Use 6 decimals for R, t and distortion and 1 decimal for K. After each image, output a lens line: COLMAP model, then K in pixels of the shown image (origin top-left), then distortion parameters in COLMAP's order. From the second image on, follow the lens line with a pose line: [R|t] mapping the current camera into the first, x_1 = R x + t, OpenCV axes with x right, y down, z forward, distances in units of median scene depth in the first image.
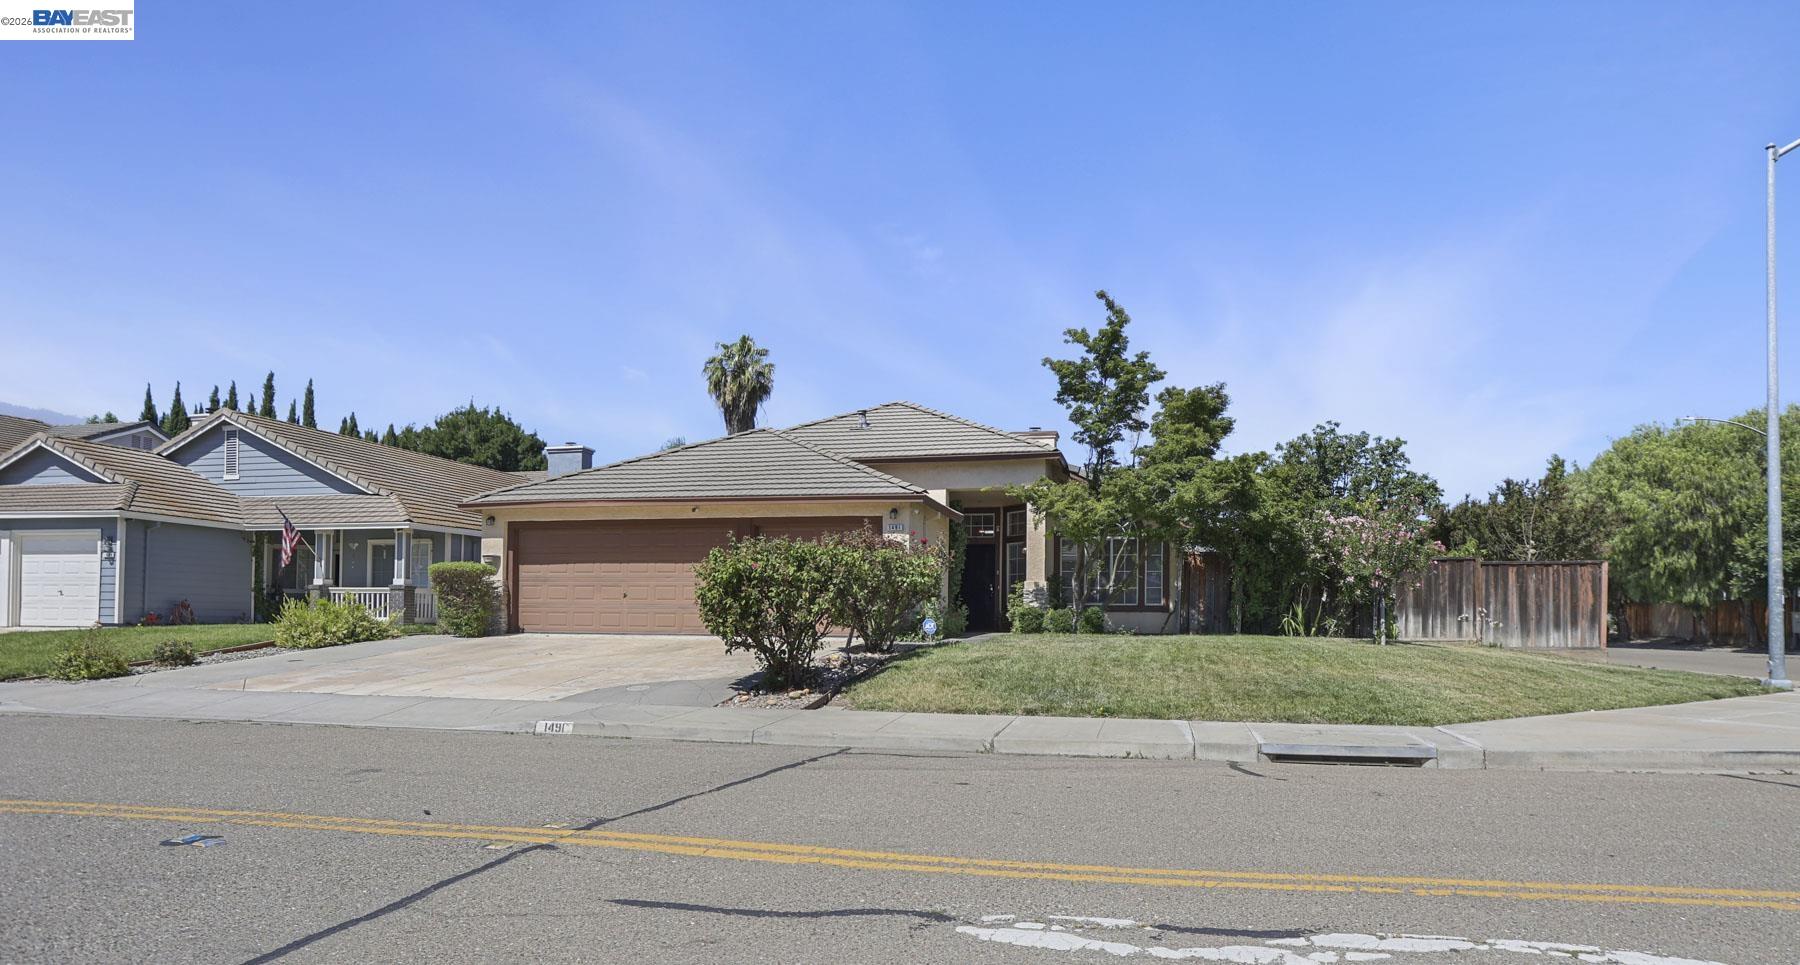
lens RADIAL K [[1112.5, 0, 902.3], [0, 1112.5, 584.0], [0, 0, 1]] dist [-0.077428, 0.062785]
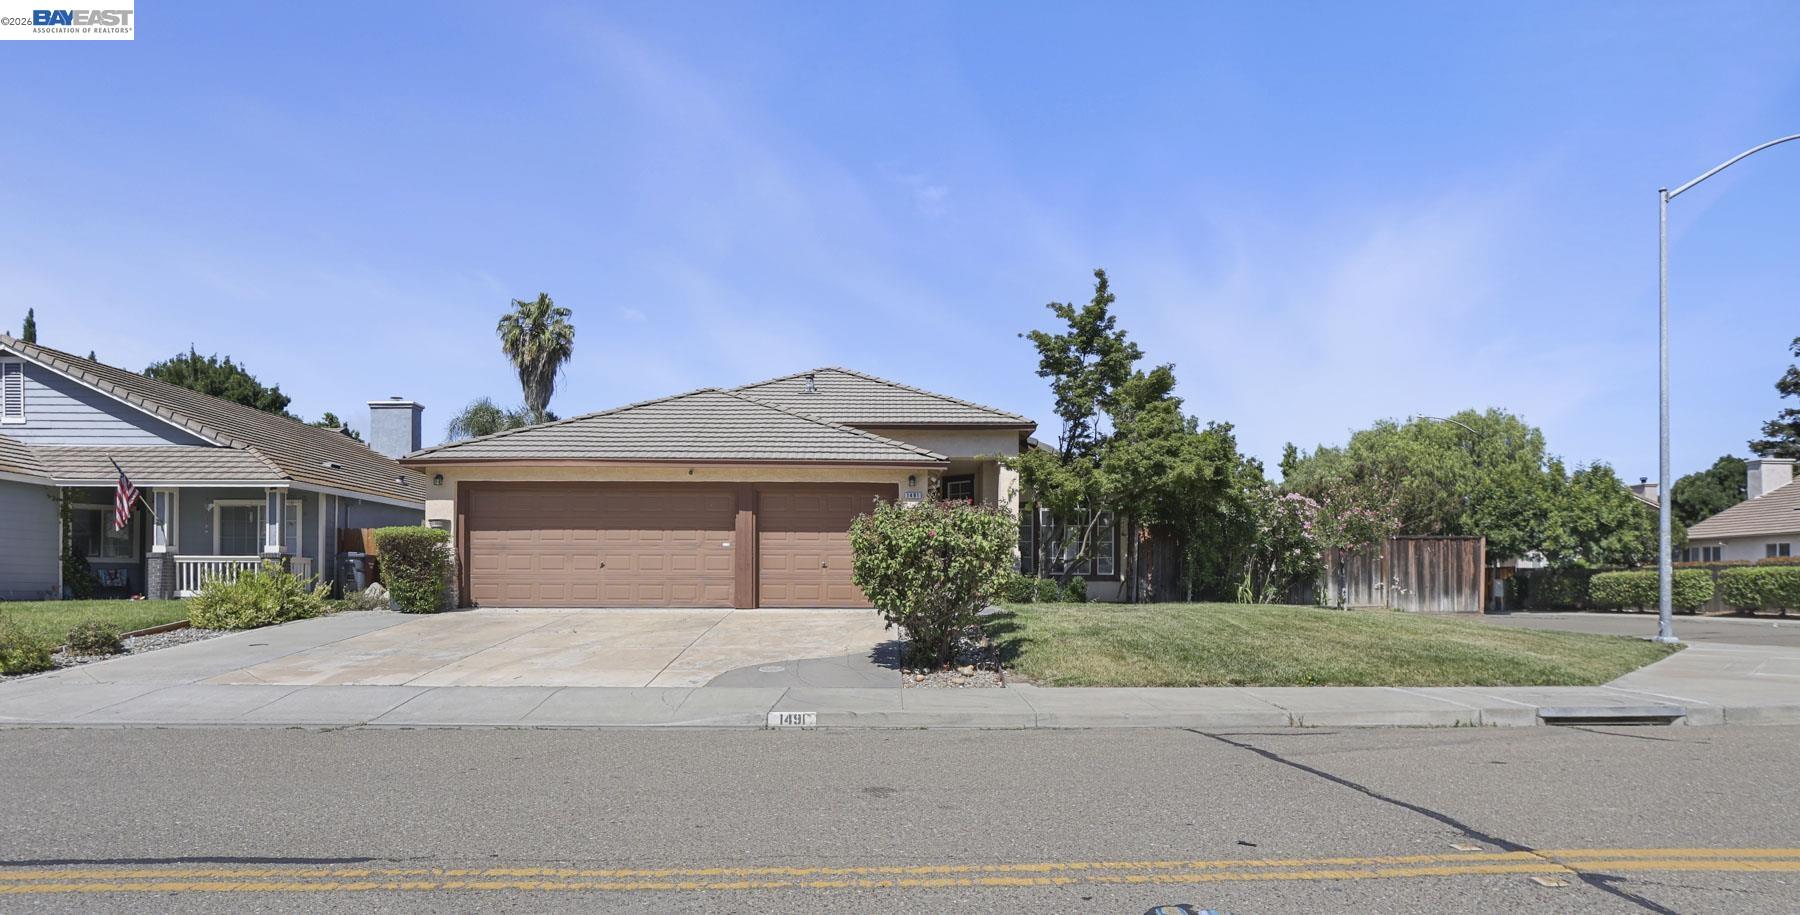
lens RADIAL K [[1066.8, 0, 900.4], [0, 1066.8, 573.4], [0, 0, 1]] dist [-0.074372, 0.051139]
pose [[0.963753, -0.001224, 0.266794, -0.241742], [-0.003663, 0.999835, 0.017818, 0.000533], [-0.266772, -0.018149, 0.963589, 0.094041]]
